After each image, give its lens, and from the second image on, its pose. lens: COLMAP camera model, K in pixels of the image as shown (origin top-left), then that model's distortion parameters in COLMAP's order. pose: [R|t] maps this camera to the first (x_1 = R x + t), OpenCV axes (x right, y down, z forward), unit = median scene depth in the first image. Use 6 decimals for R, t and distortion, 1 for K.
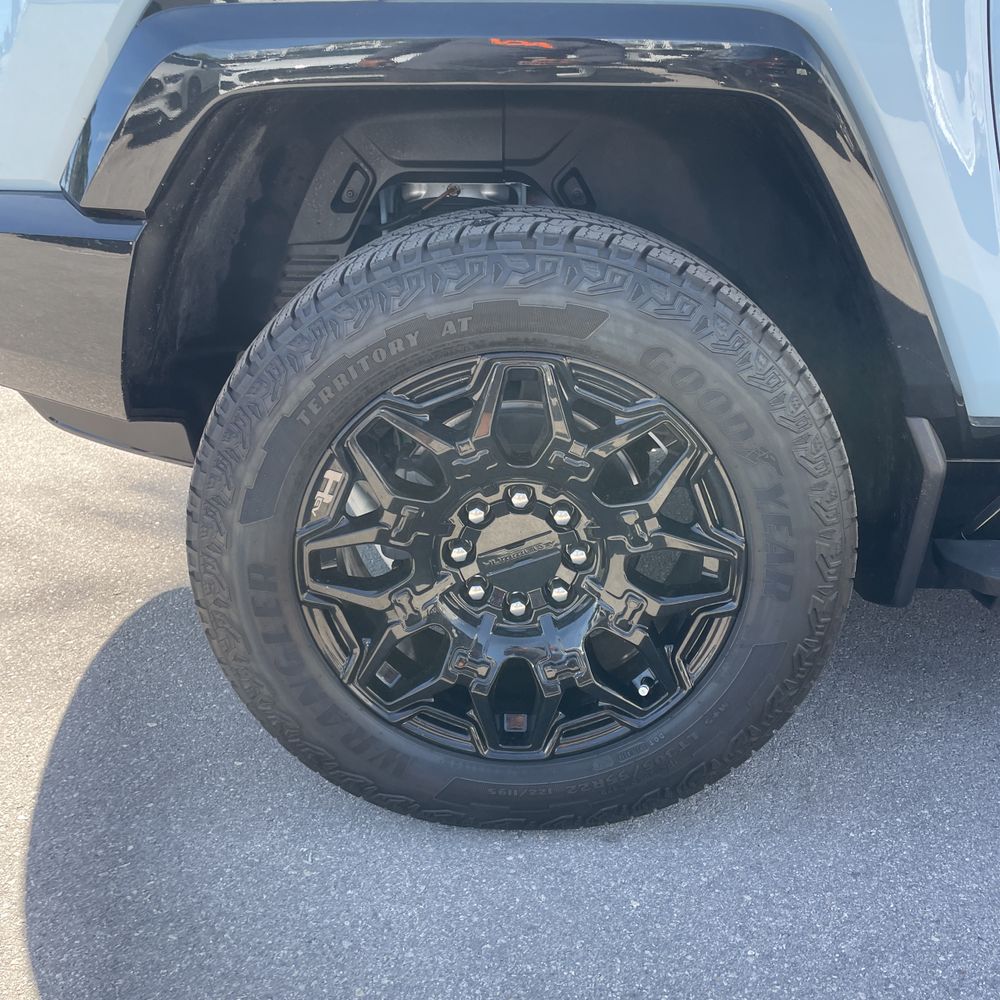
lens RADIAL K [[1001.5, 0, 500.1], [0, 1001.5, 488.2], [0, 0, 1]] dist [0.094039, -0.144508]
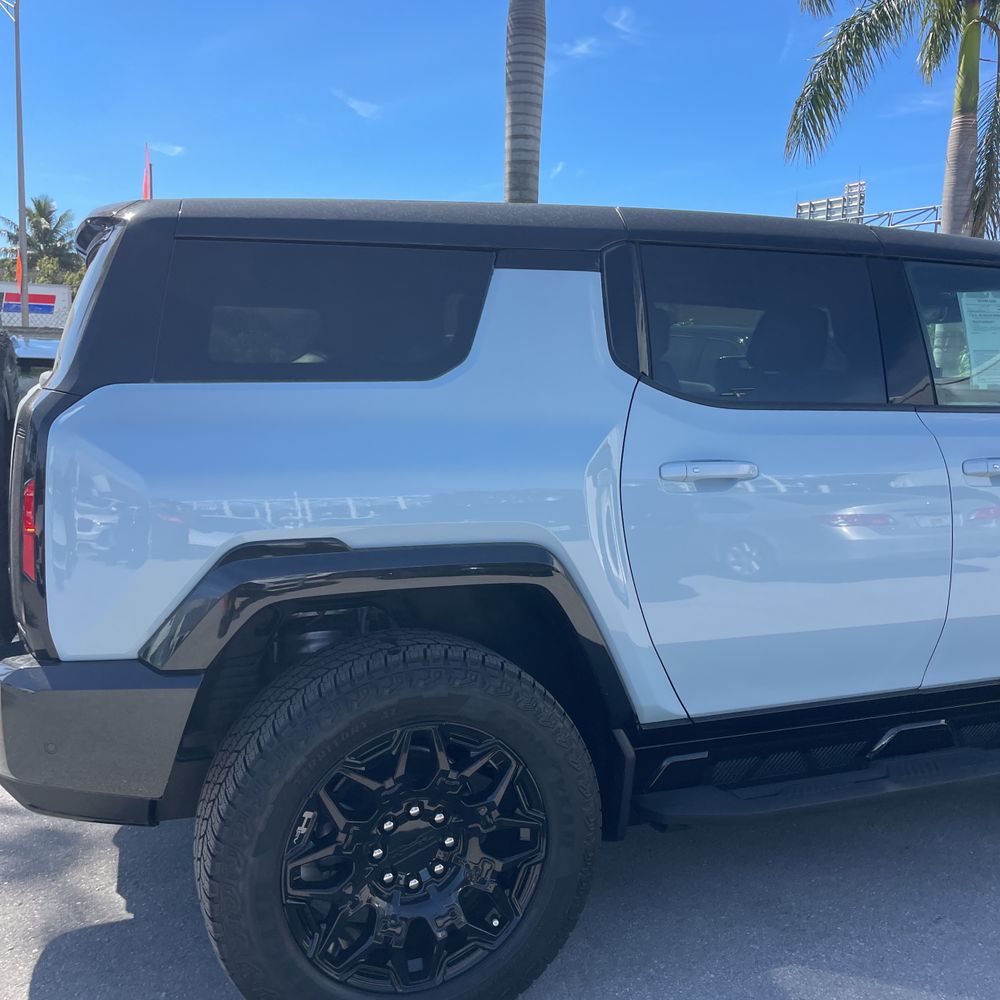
lens RADIAL K [[1001.5, 0, 500.1], [0, 1001.5, 488.2], [0, 0, 1]] dist [0.094039, -0.144508]
pose [[0.919743, -0.034778, 0.390976, -0.489190], [0.135492, 0.962973, -0.233076, -0.094695], [-0.368394, 0.267344, 0.890400, -0.670999]]
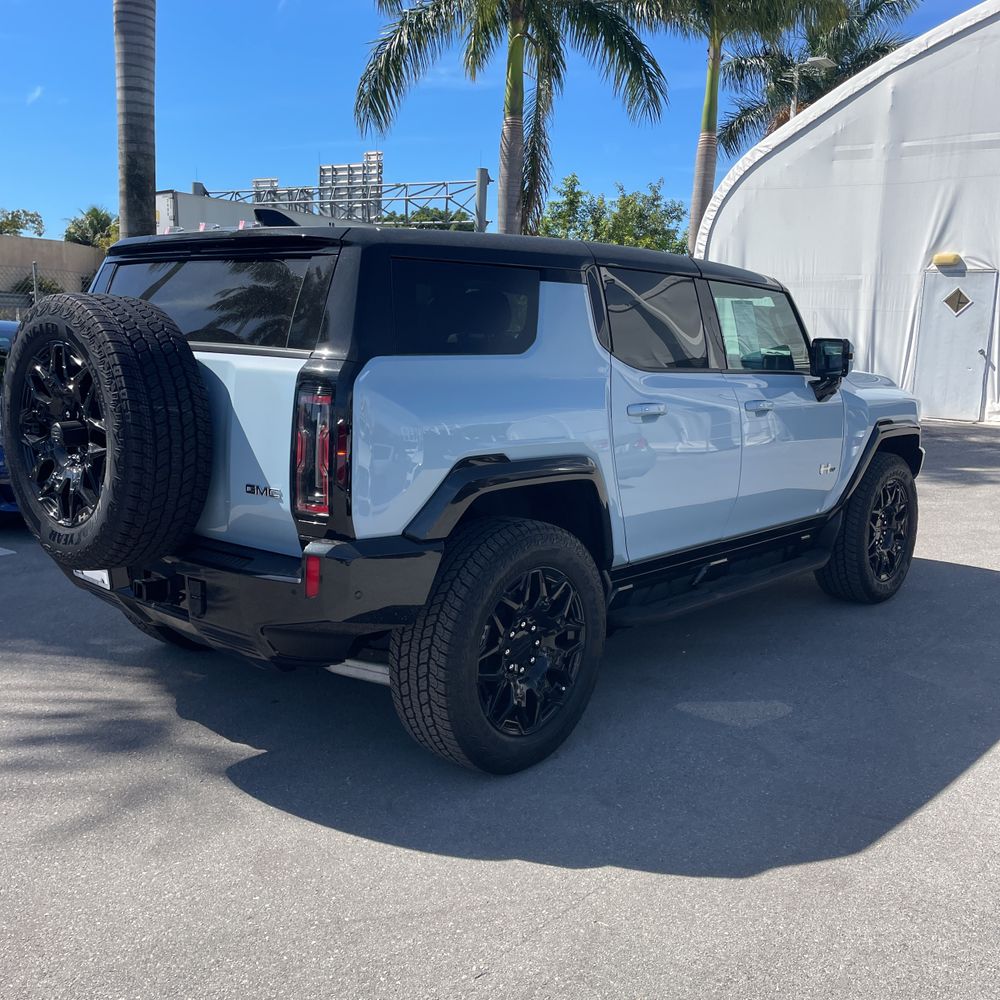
lens RADIAL K [[998.0, 0, 510.1], [0, 998.0, 490.3], [0, 0, 1]] dist [0.102229, -0.142593]
pose [[0.639498, -0.095708, 0.762812, -2.005712], [0.258574, 0.961192, -0.096175, -0.085475], [-0.724004, 0.258747, 0.639428, -0.747379]]
